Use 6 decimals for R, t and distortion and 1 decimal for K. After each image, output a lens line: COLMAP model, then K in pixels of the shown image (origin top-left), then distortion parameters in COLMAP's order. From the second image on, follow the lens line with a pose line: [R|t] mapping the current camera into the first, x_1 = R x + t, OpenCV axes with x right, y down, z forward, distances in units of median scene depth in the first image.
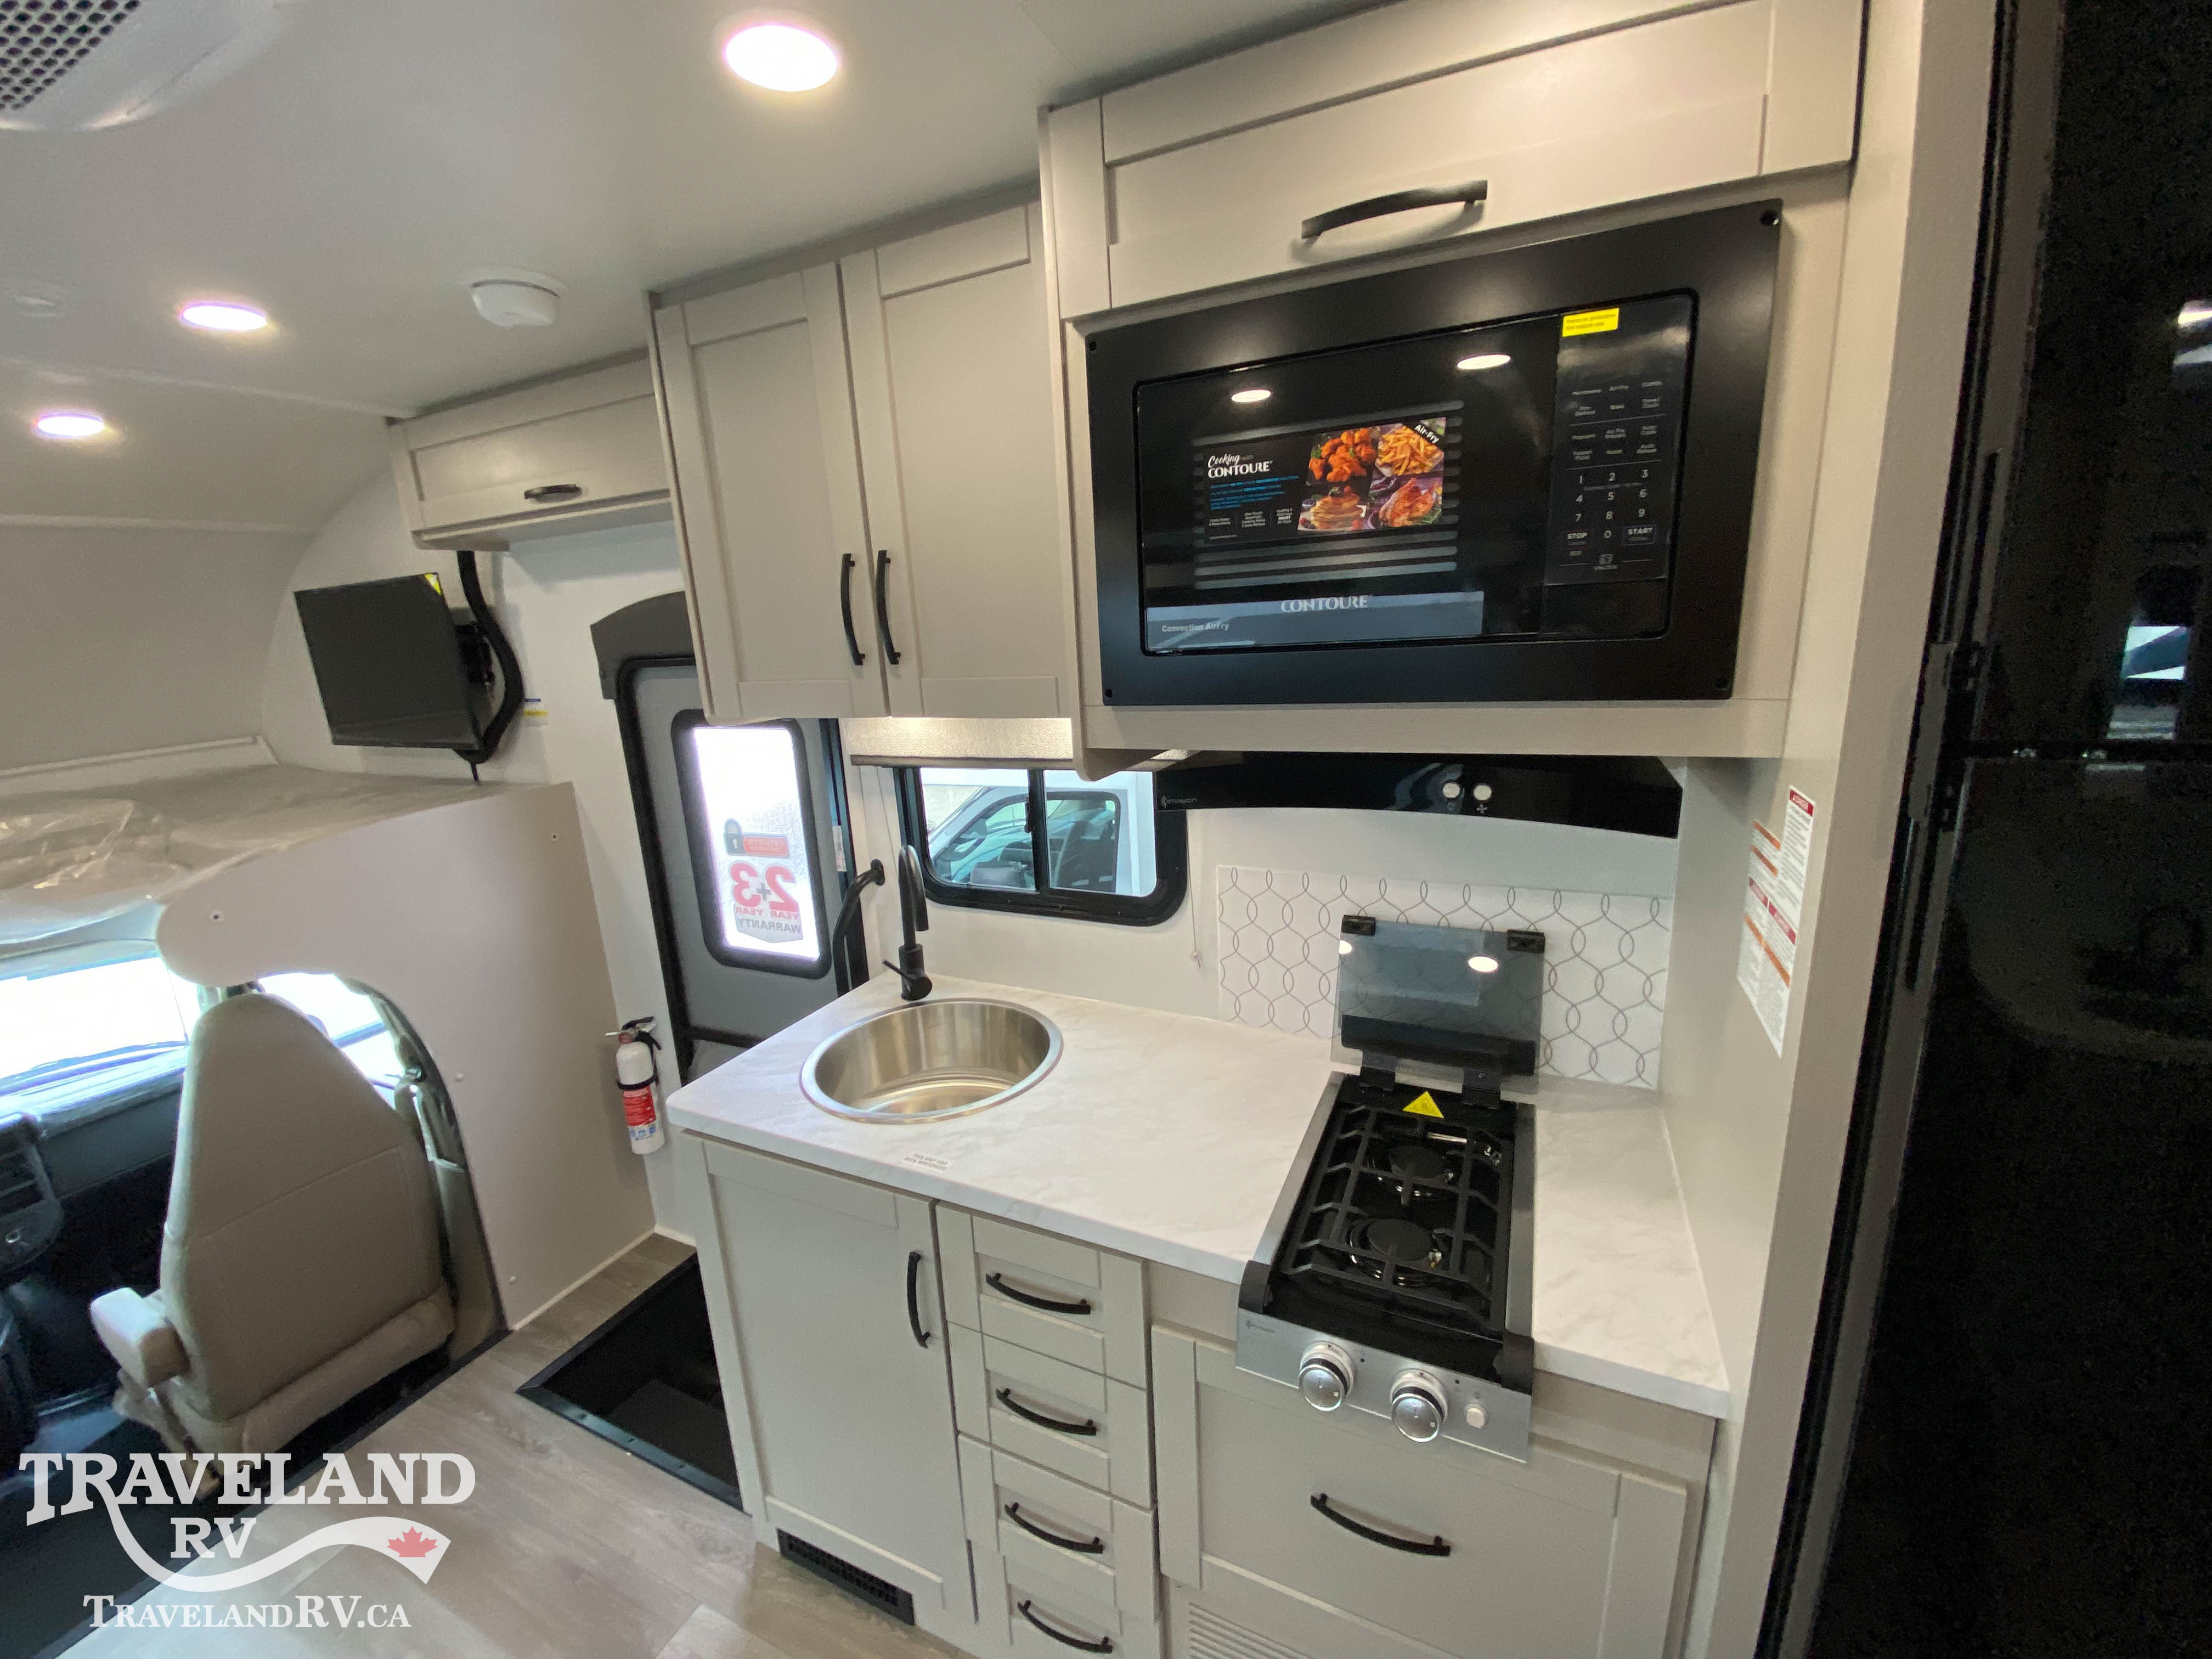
lens RADIAL K [[882.9, 0, 1106.0], [0, 882.9, 829.5], [0, 0, 1]] dist [0.015151, -0.016171]
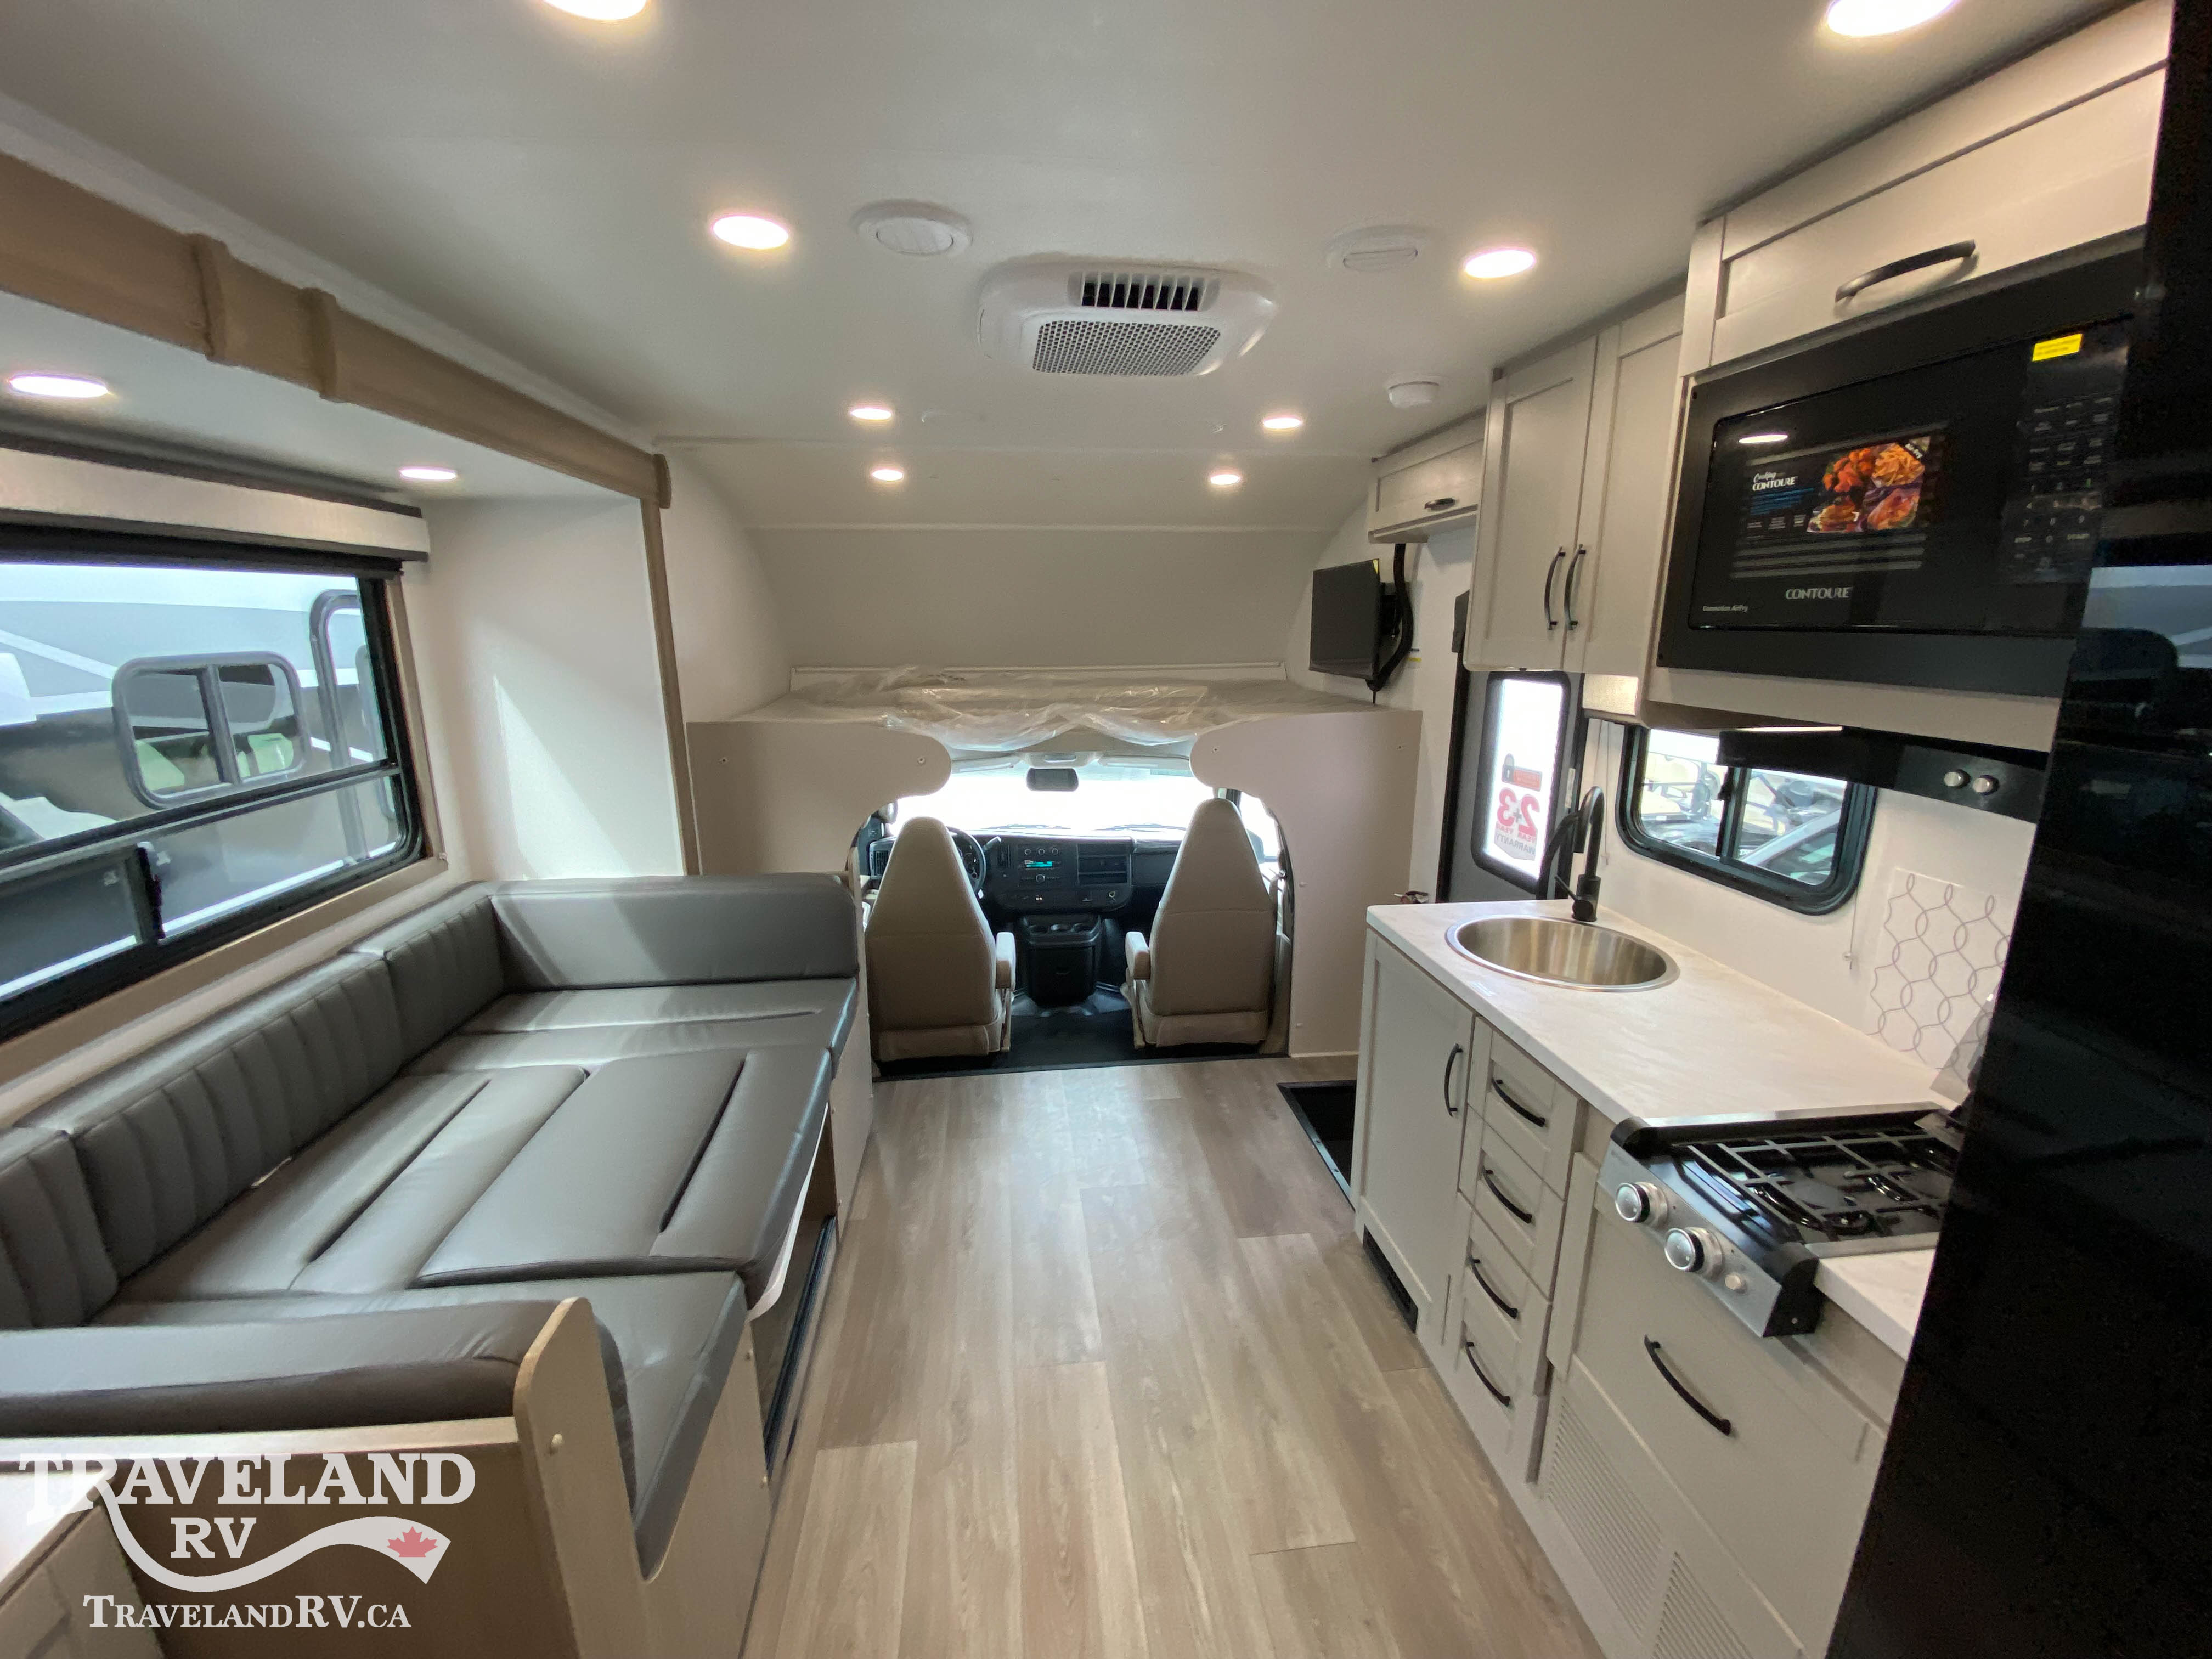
lens RADIAL K [[922.7, 0, 1106.0], [0, 922.7, 829.5], [0, 0, 1]] dist [-0.049808, 0.000019]
pose [[0.531718, 0.227013, -0.815929, 0.488088], [-0.210642, 0.968581, 0.132216, 0.057491], [0.820308, 0.101567, 0.562830, -0.258847]]
